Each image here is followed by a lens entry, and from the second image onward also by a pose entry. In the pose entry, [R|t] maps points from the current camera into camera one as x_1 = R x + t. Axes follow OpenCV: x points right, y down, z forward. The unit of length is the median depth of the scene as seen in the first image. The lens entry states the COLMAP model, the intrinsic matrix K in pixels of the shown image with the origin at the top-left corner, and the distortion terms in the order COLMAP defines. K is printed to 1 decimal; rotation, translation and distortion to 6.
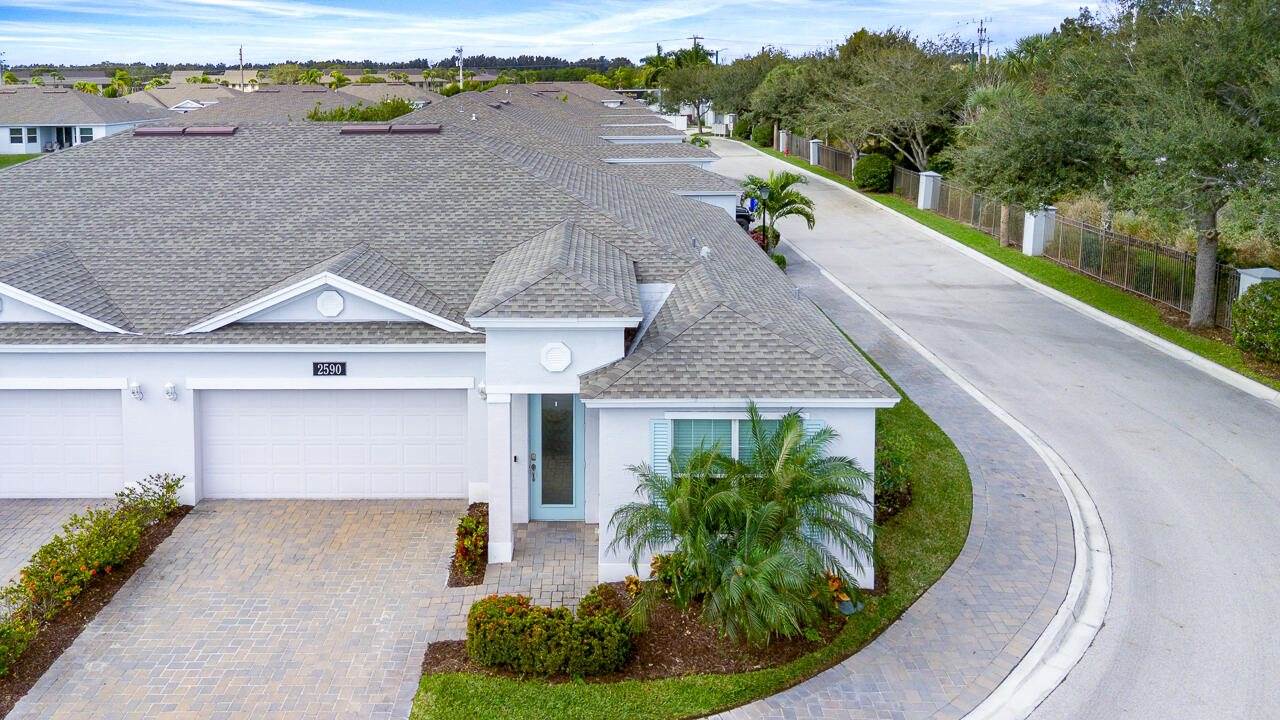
lens RADIAL K [[954.7, 0, 640.0], [0, 954.7, 360.0], [0, 0, 1]] dist [0.023446, -0.000988]
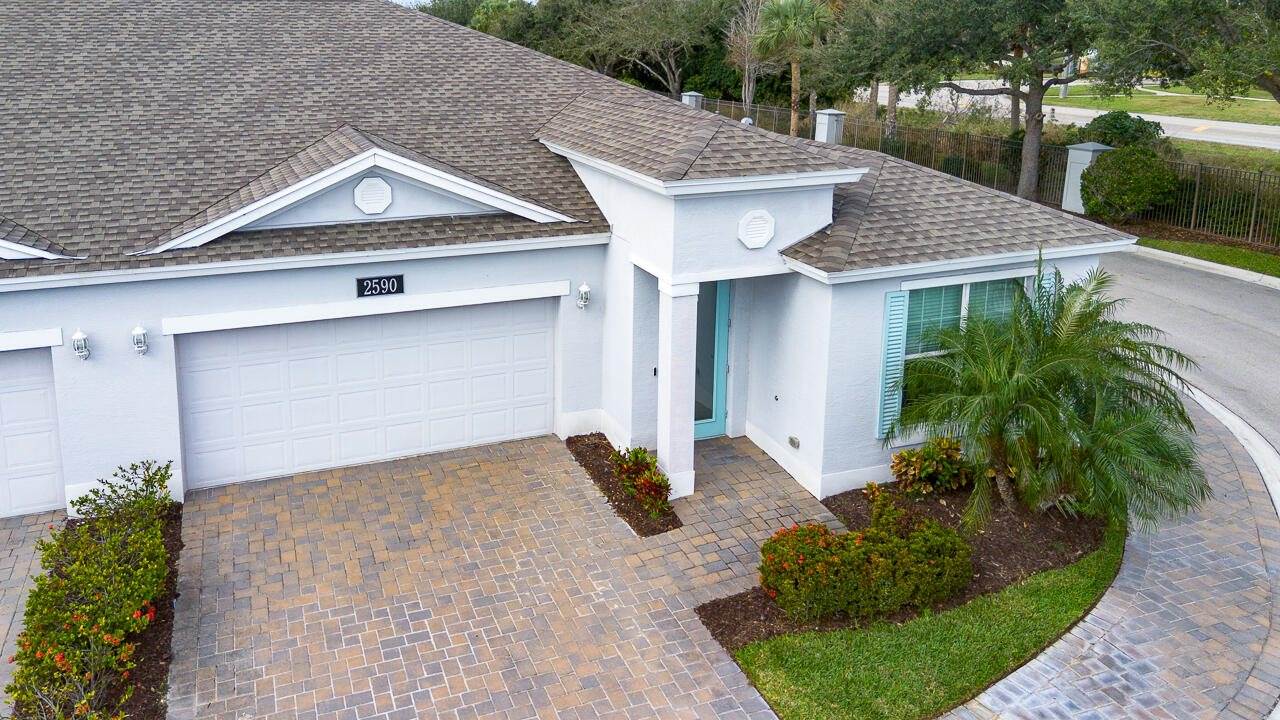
lens RADIAL K [[882.2, 0, 640.0], [0, 882.2, 360.0], [0, 0, 1]] dist [0.026903, -0.003571]
pose [[0.931806, -0.121743, 0.341931, -0.381708], [0.098599, 0.991547, 0.084341, 0.028487], [-0.349309, -0.044876, 0.935933, 0.292272]]
